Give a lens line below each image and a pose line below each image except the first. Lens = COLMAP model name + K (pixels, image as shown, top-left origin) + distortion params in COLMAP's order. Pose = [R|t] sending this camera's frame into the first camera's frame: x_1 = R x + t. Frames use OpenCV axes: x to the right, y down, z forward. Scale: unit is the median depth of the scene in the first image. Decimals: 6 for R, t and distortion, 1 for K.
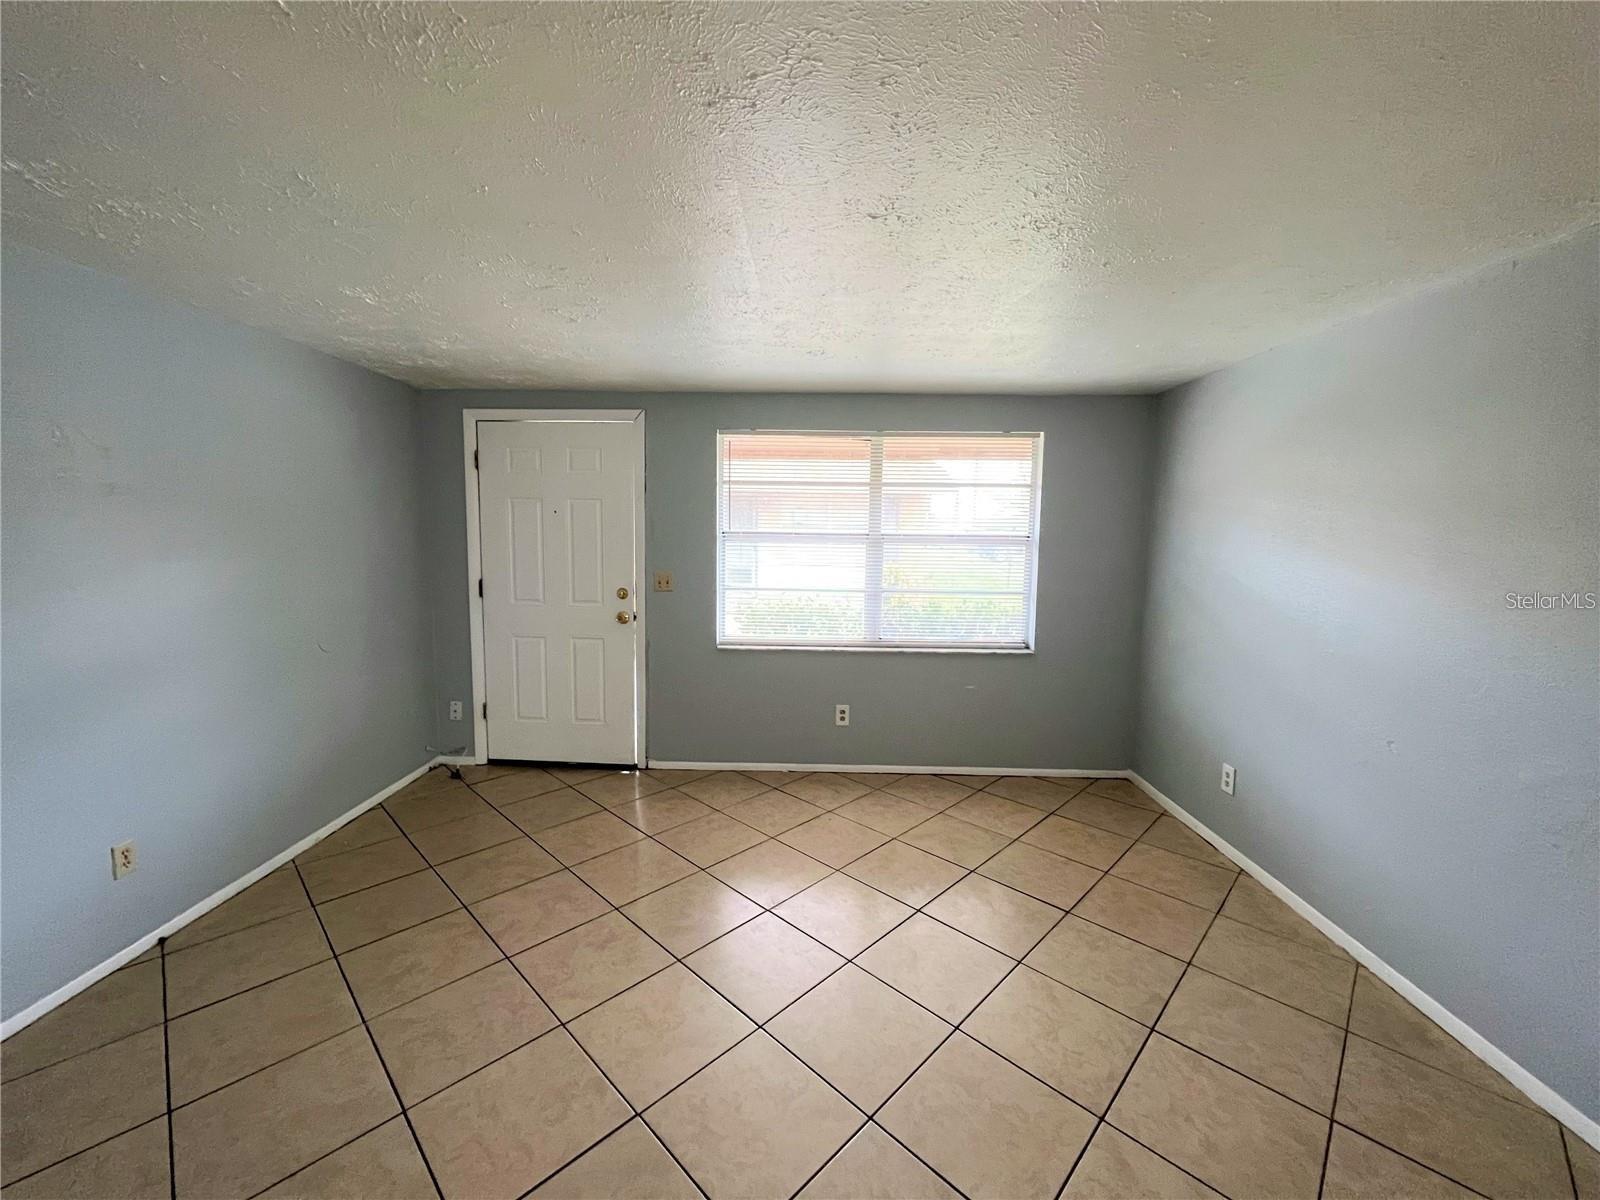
lens RADIAL K [[643.9, 0, 800.0], [0, 643.9, 600.0], [0, 0, 1]] dist [0.000676, 0.000029]
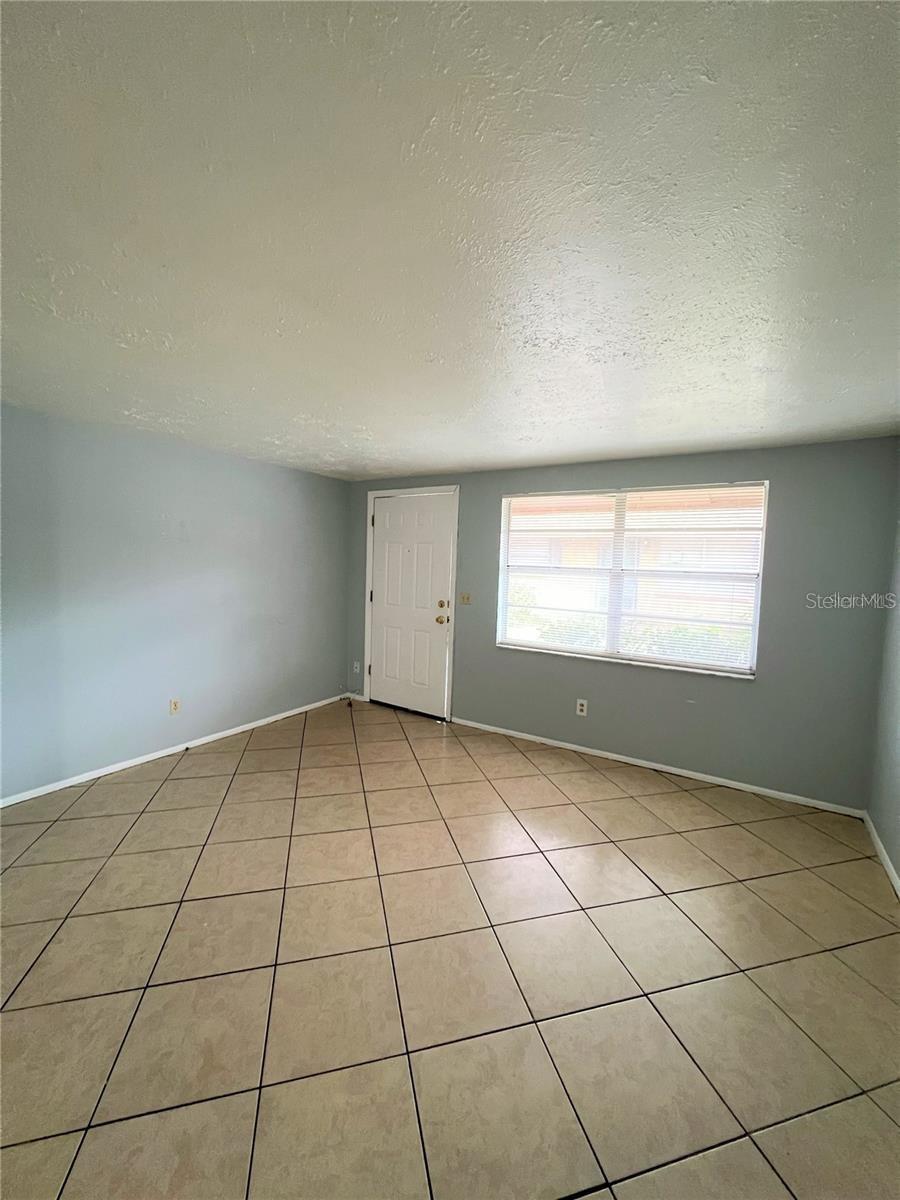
lens RADIAL K [[480.3, 0, 450.0], [0, 480.3, 600.0], [0, 0, 1]] dist [0.000526, 0.000157]
pose [[0.861516, 0.053561, -0.504897, 0.318964], [-0.073735, 0.997076, -0.020043, 0.001604], [0.502347, 0.054496, 0.862947, 0.020139]]
